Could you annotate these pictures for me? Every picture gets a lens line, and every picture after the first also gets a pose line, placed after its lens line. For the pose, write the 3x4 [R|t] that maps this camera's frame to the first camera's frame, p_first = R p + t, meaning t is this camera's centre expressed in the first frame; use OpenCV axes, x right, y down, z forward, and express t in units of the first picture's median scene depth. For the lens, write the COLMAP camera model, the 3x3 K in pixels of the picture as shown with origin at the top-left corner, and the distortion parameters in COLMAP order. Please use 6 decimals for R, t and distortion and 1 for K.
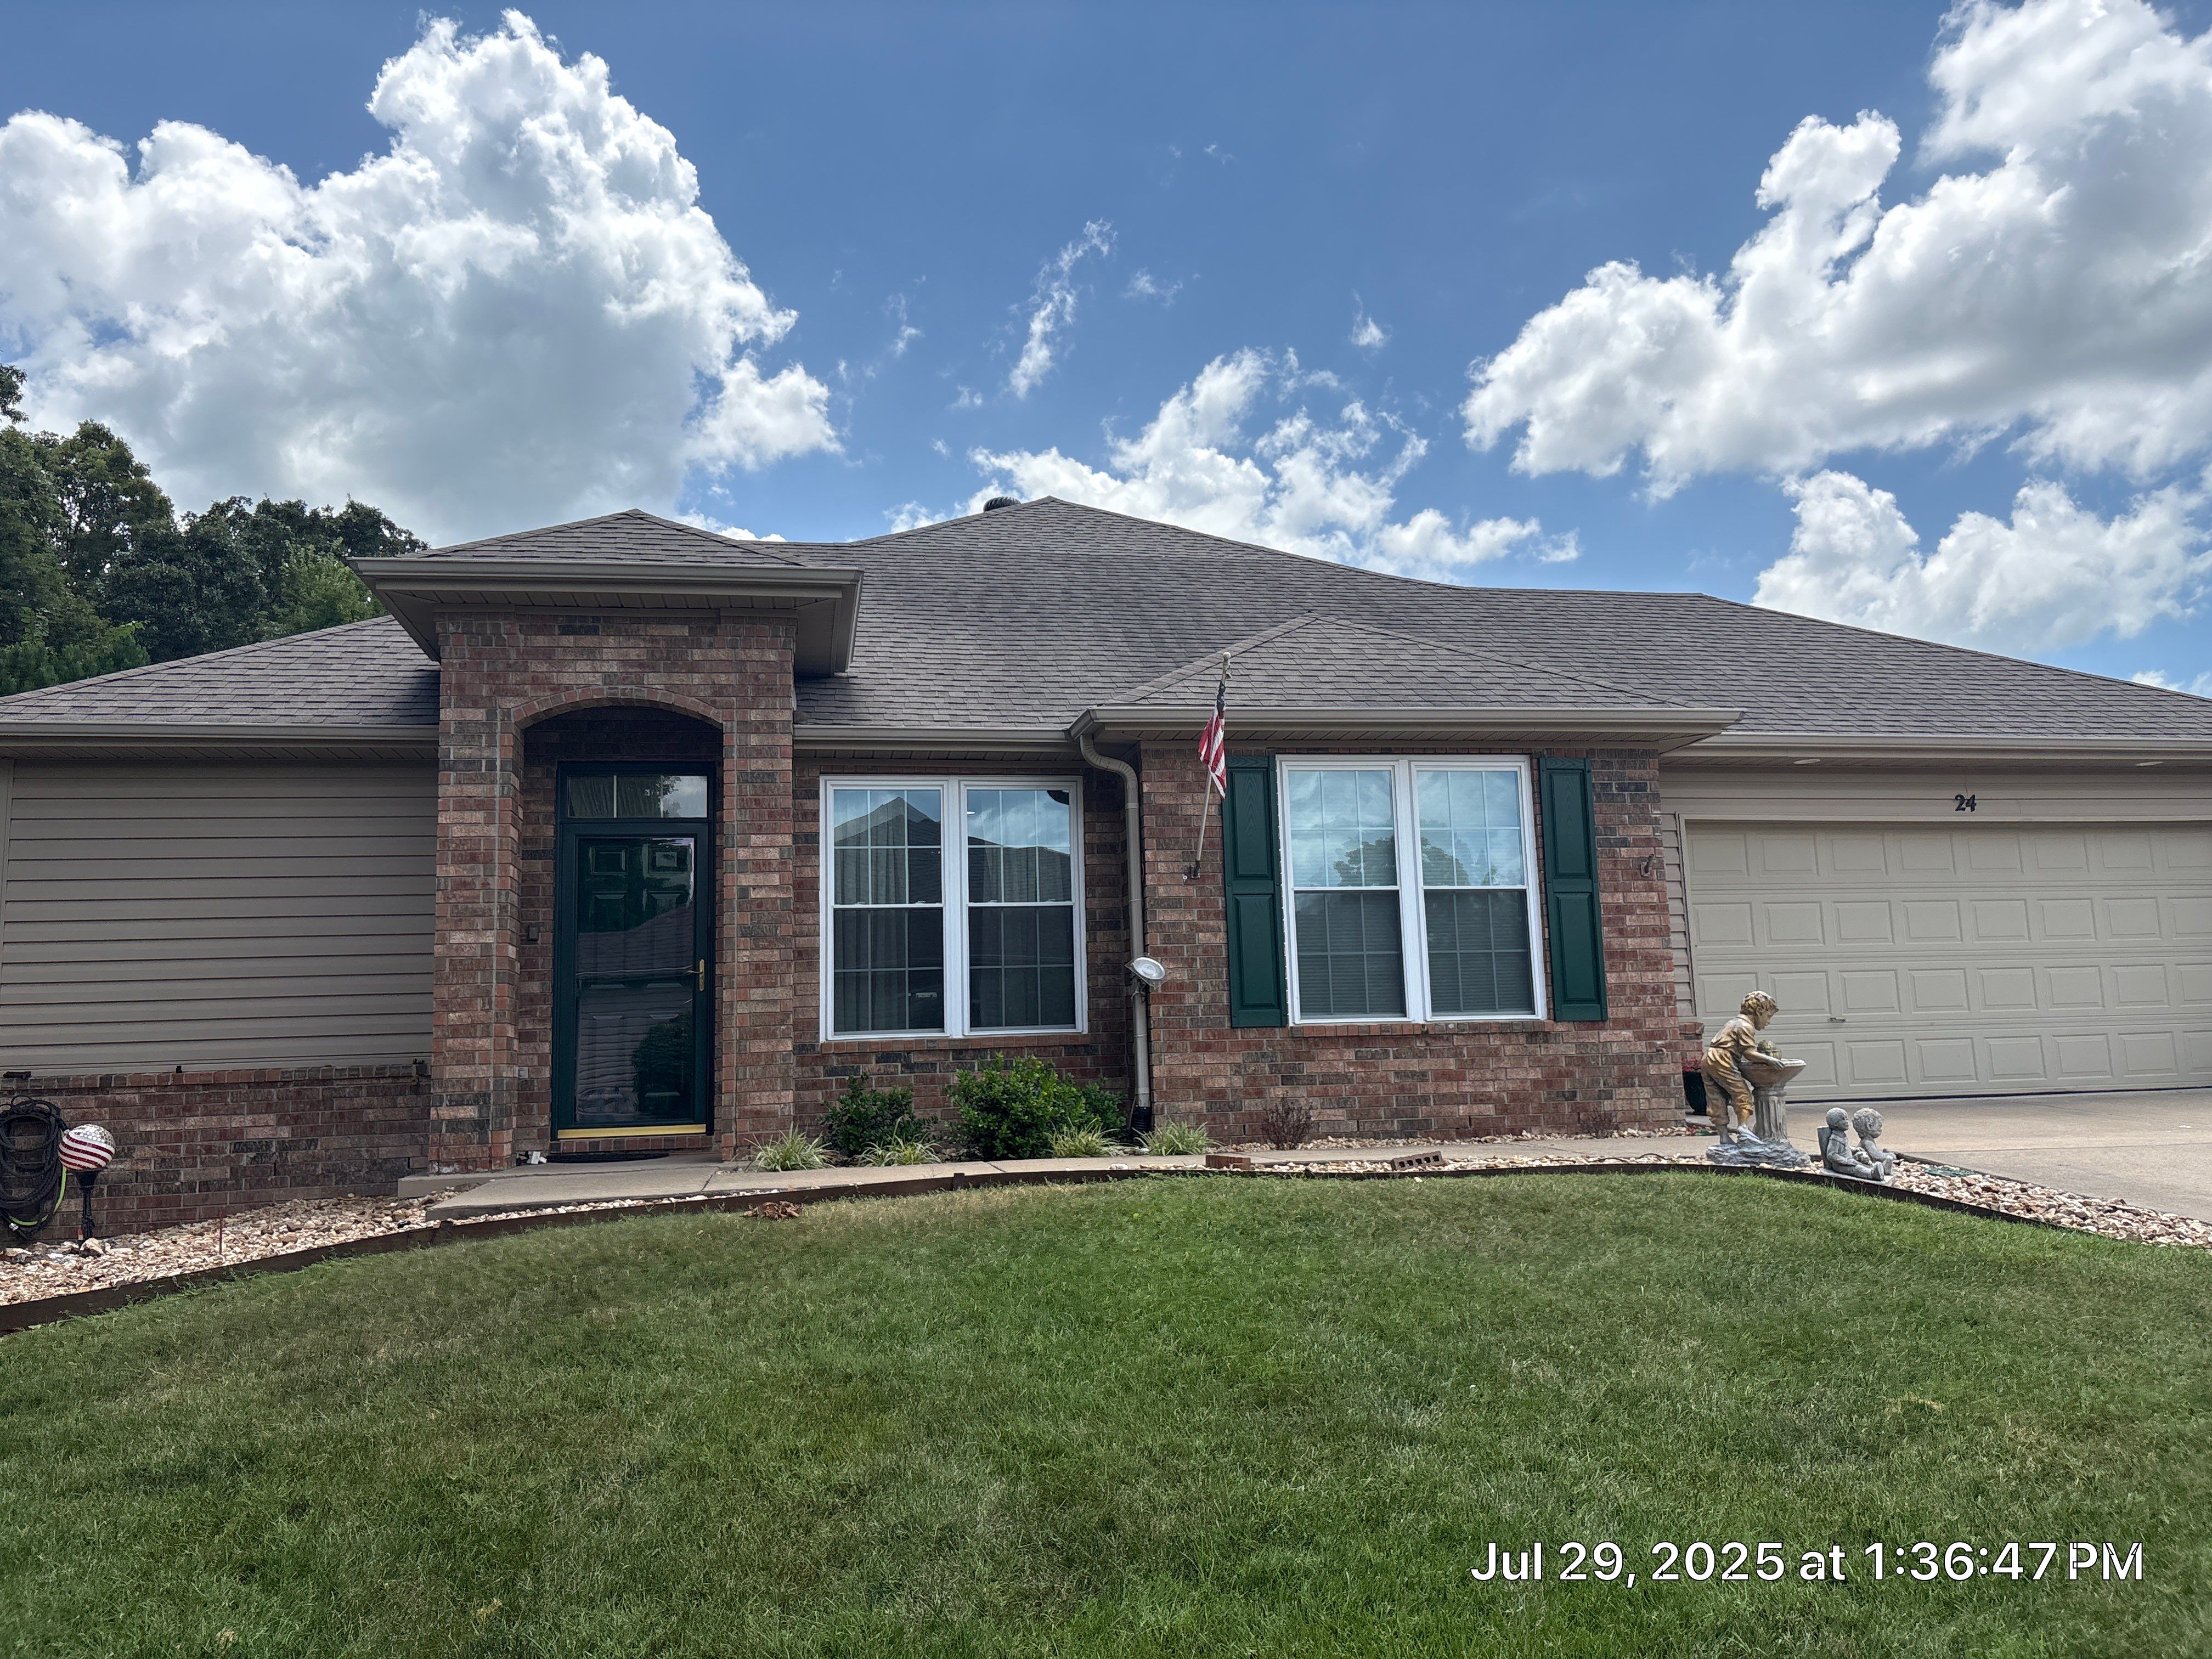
lens RADIAL K [[1722.0, 0, 1116.1], [0, 1722.0, 796.6], [0, 0, 1]] dist [0.009107, -0.003154]
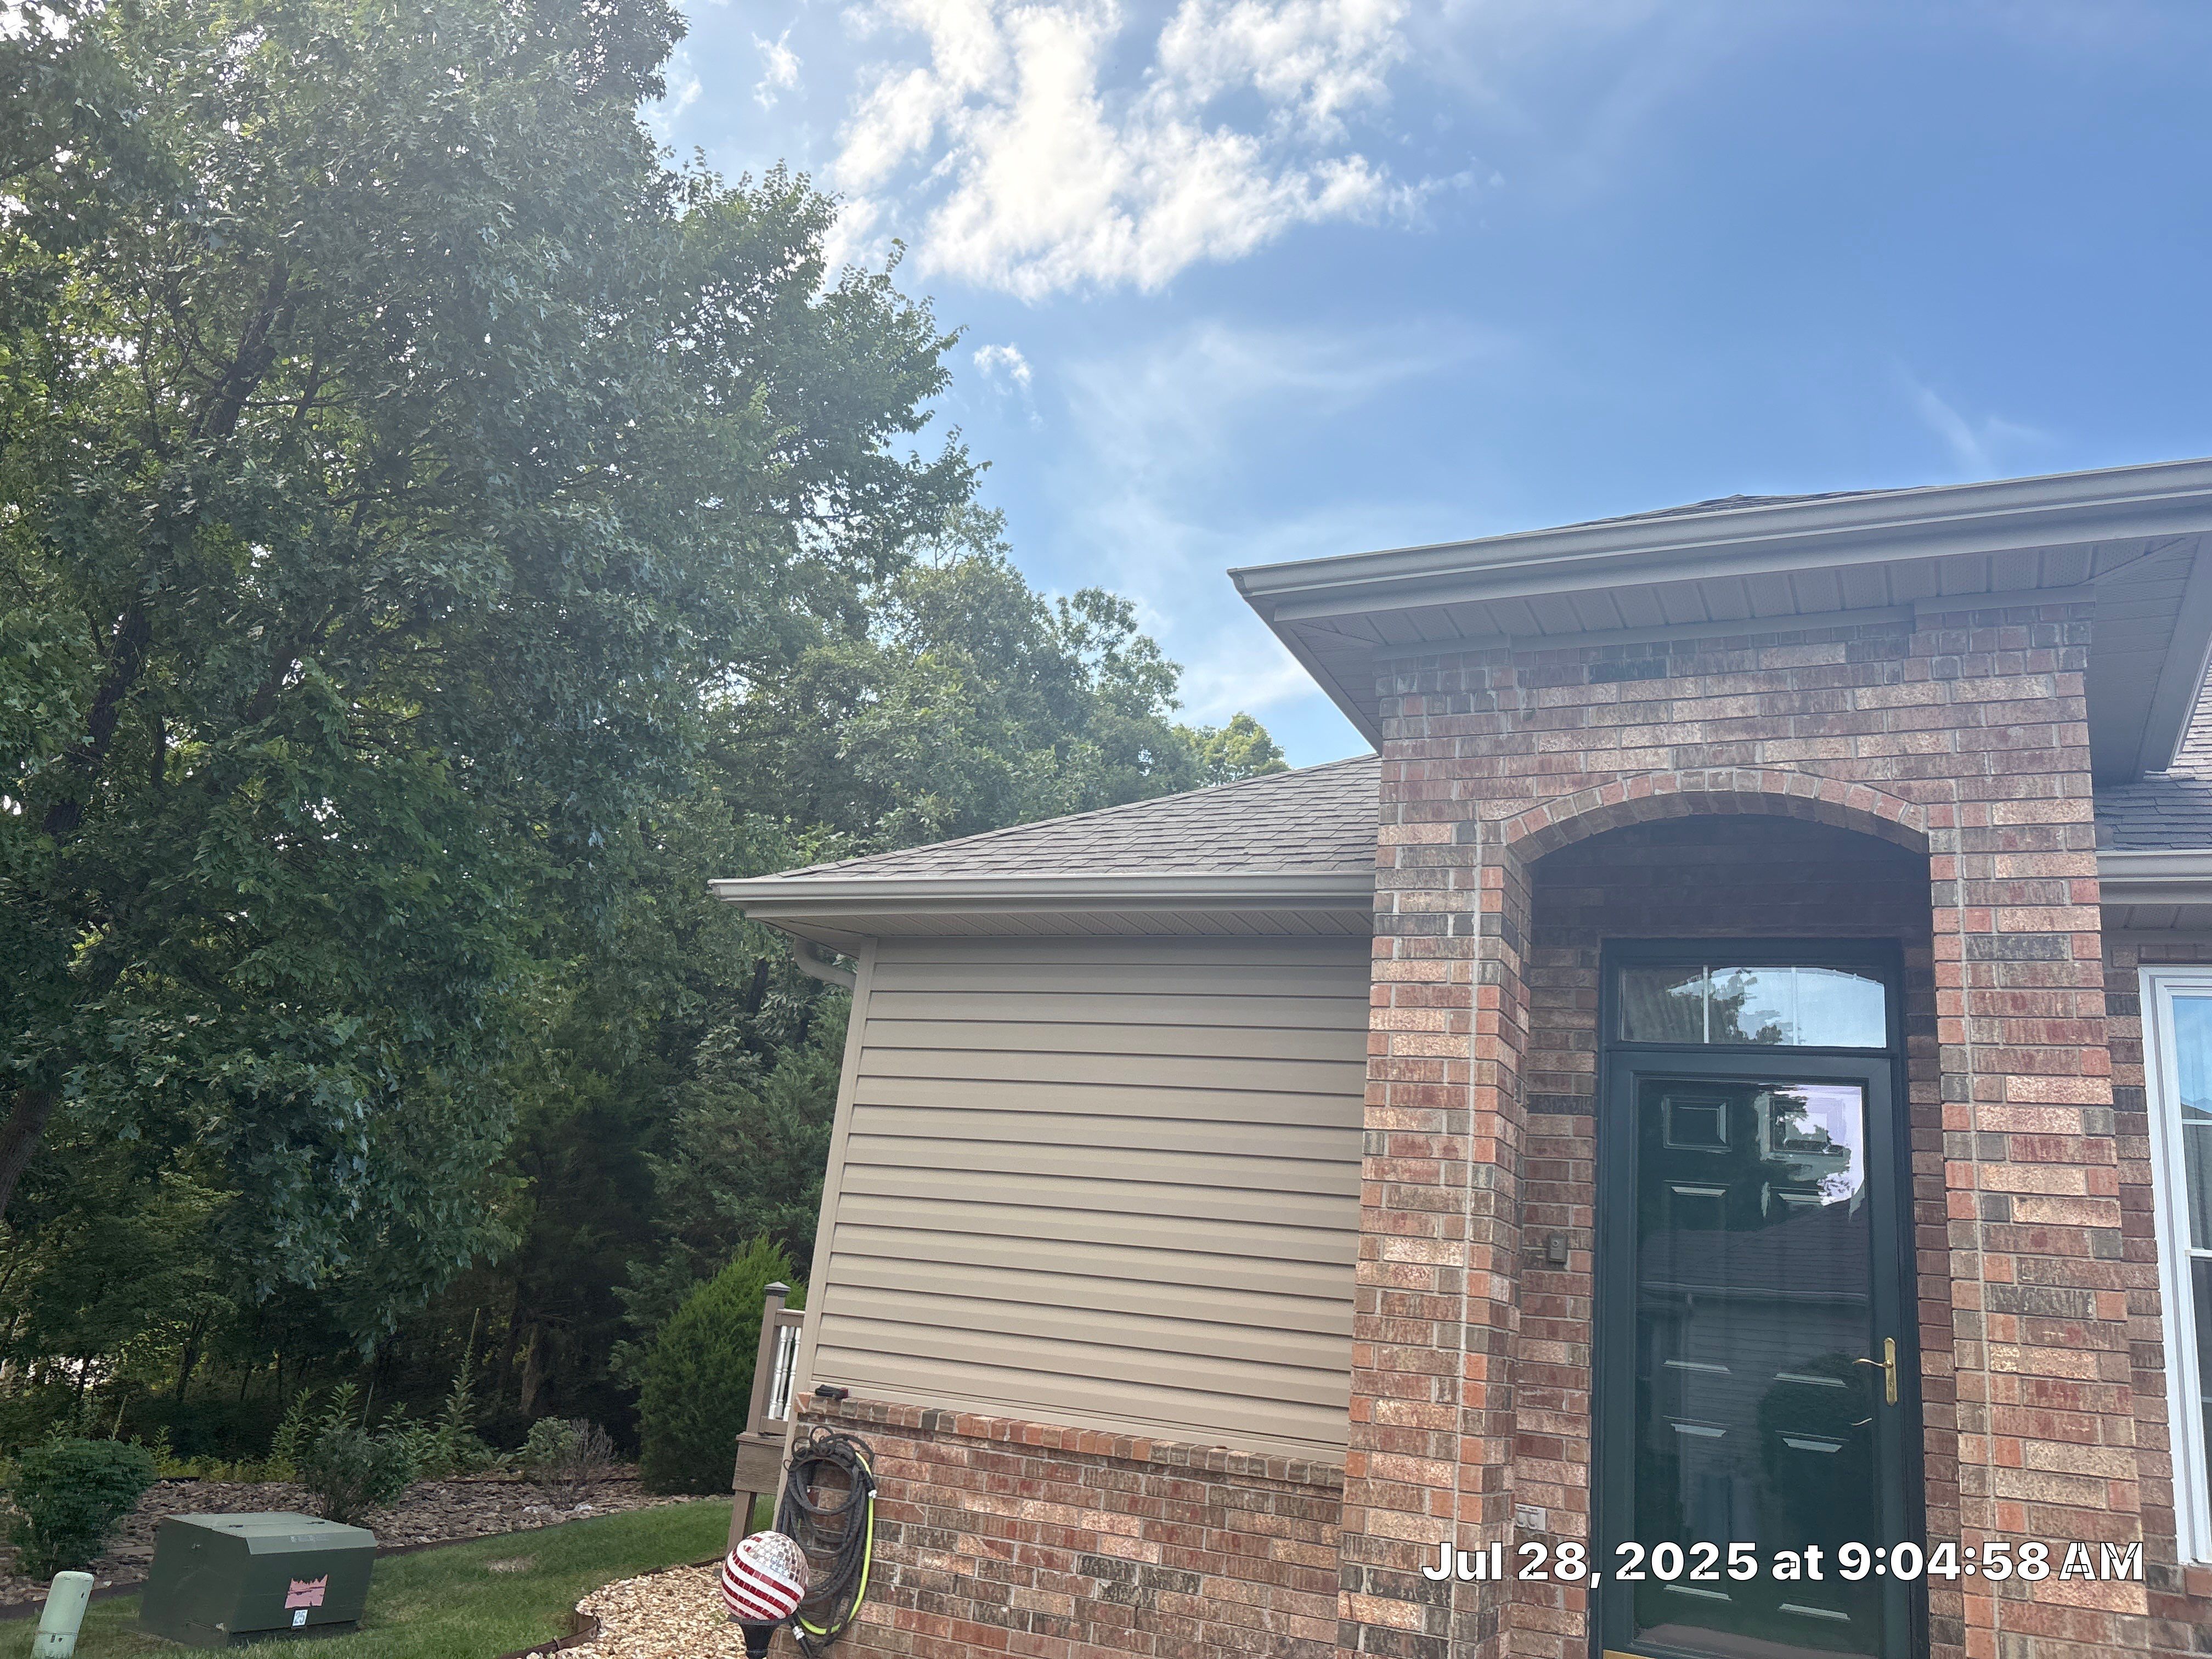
lens RADIAL K [[1722.0, 0, 1116.1], [0, 1722.0, 796.6], [0, 0, 1]] dist [0.009107, -0.003154]
pose [[0.811687, -0.057790, -0.581227, -0.133302], [-0.037621, 0.987855, -0.150758, 0.026590], [0.582880, 0.144234, 0.799654, 0.489968]]
